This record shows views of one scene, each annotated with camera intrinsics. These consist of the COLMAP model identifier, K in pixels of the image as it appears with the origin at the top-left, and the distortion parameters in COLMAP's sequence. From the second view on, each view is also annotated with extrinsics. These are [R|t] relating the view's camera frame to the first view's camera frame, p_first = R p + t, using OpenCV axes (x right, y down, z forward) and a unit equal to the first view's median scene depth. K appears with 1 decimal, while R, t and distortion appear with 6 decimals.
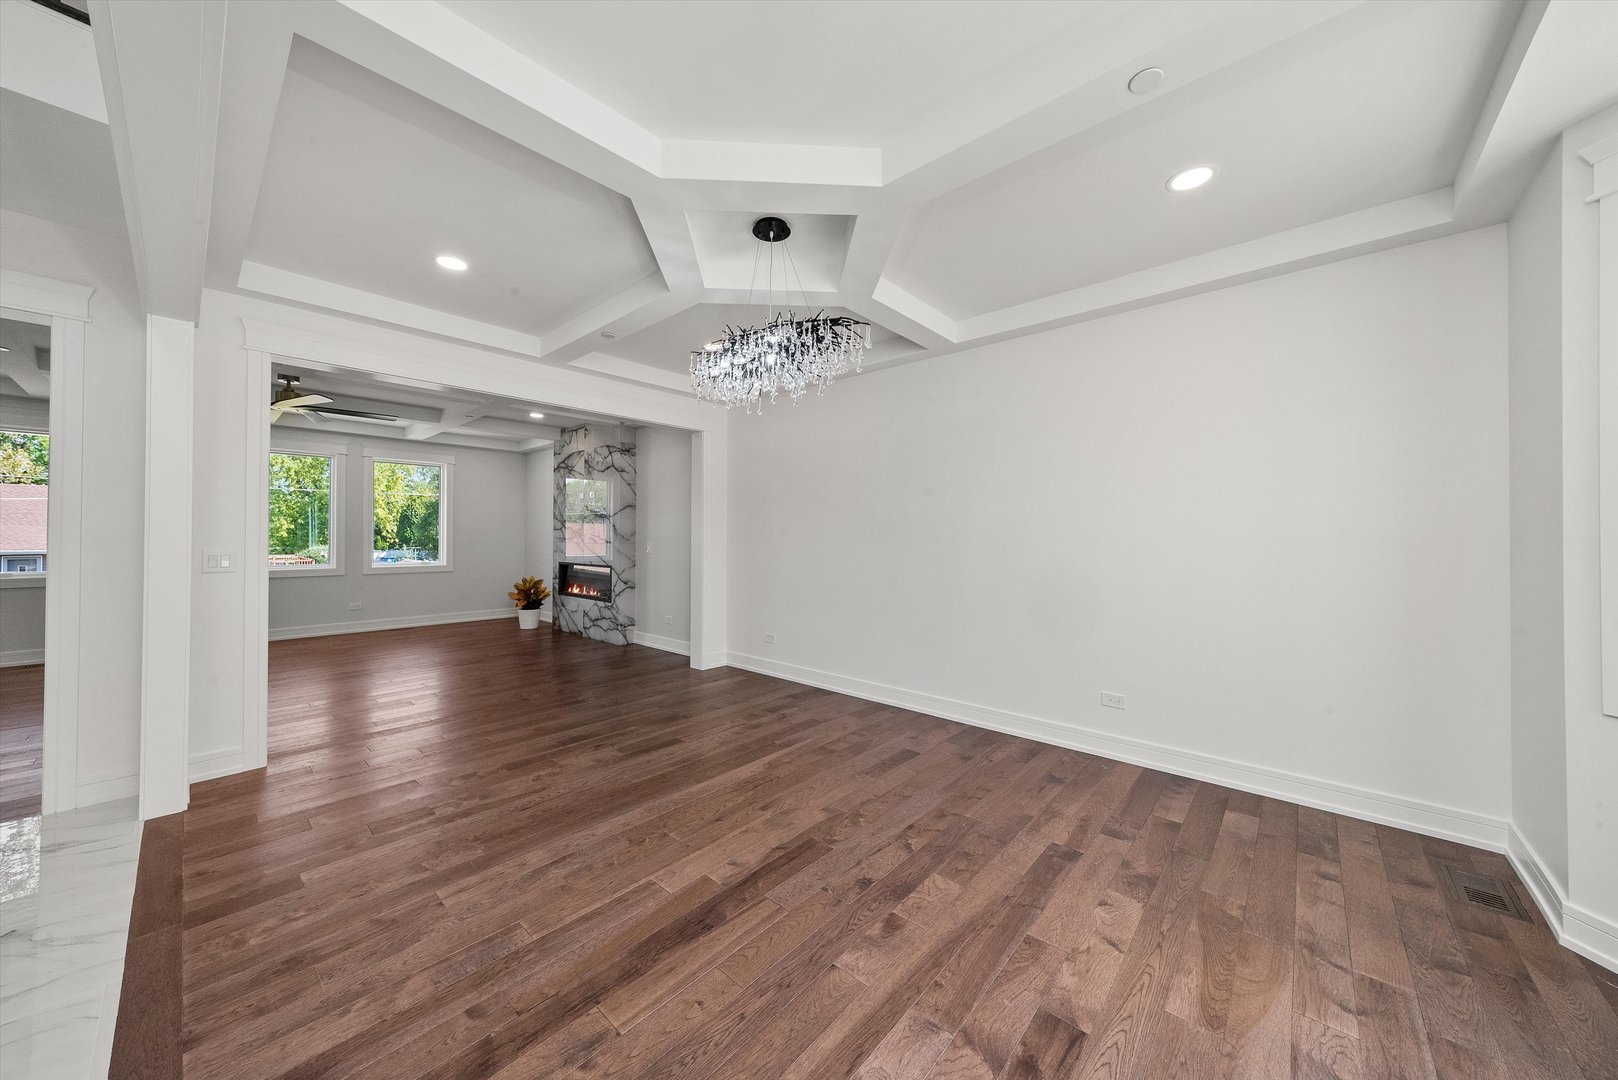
lens RADIAL K [[569.5, 0, 809.9], [0, 569.5, 534.2], [0, 0, 1]] dist [-0.007688, 0.000275]
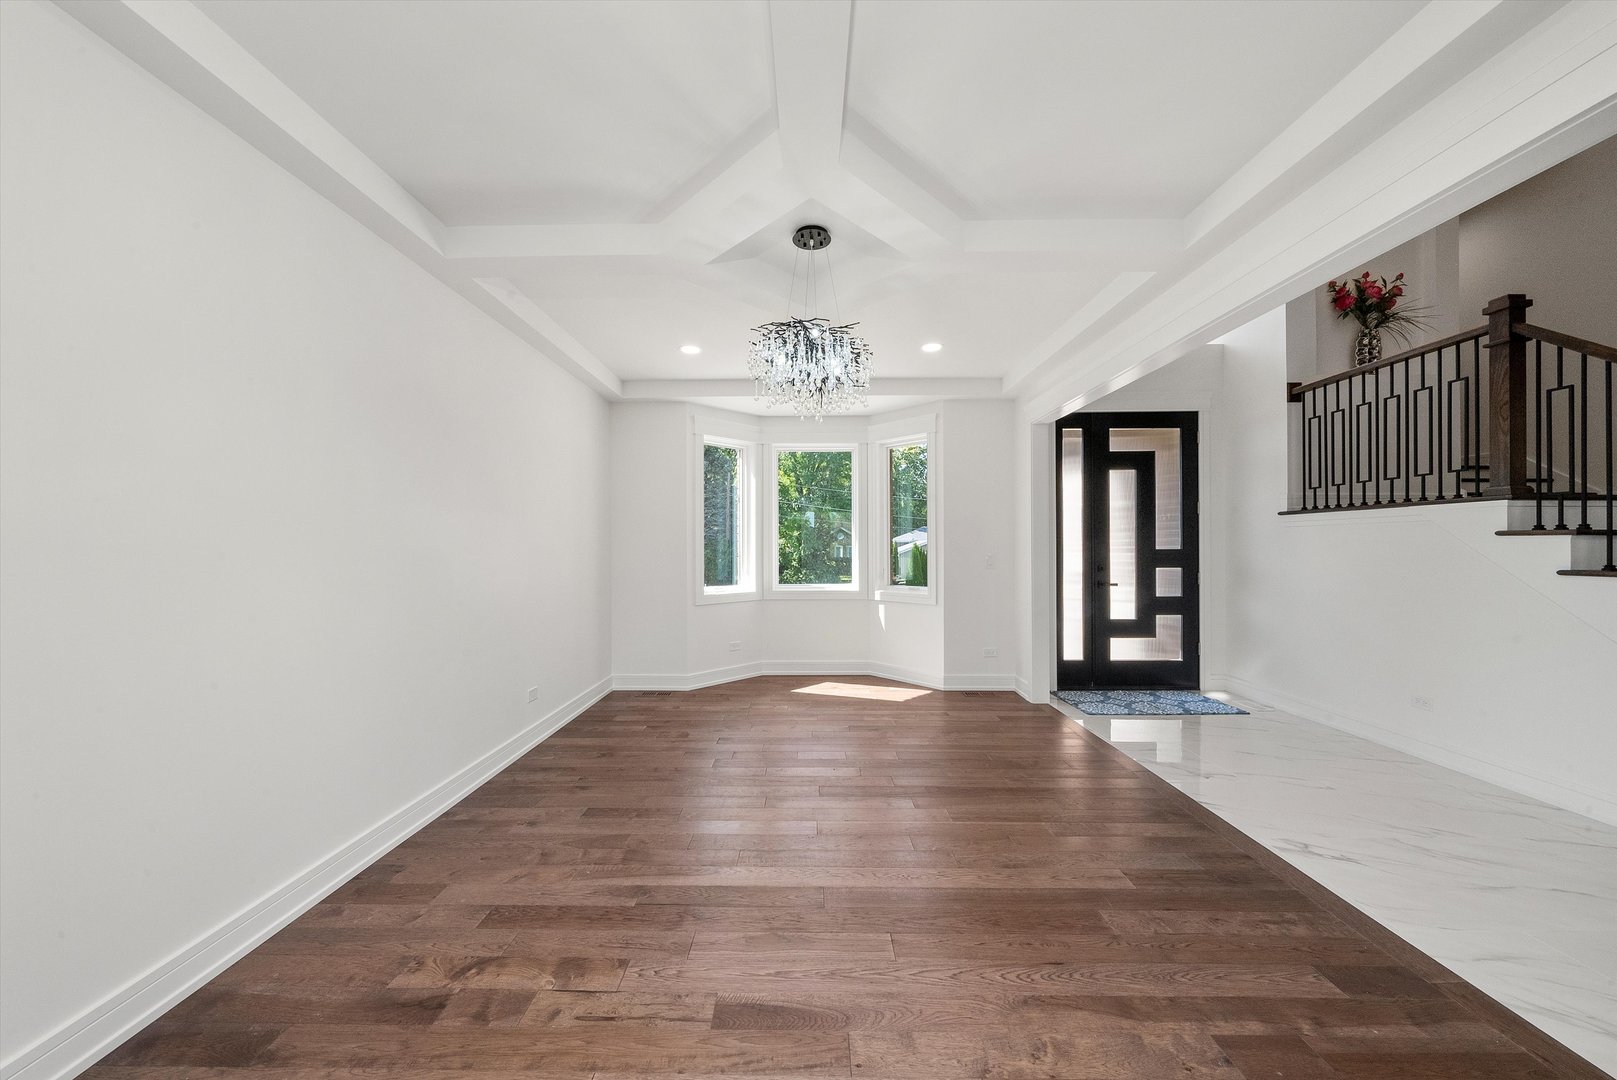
lens RADIAL K [[569.1, 0, 807.6], [0, 569.1, 544.2], [0, 0, 1]] dist [-0.007688, 0.000275]
pose [[-0.666373, 0.000802, 0.745618, -0.370413], [-0.003953, 0.999982, -0.004608, 0.002684], [-0.745608, -0.006018, -0.666358, 0.767884]]
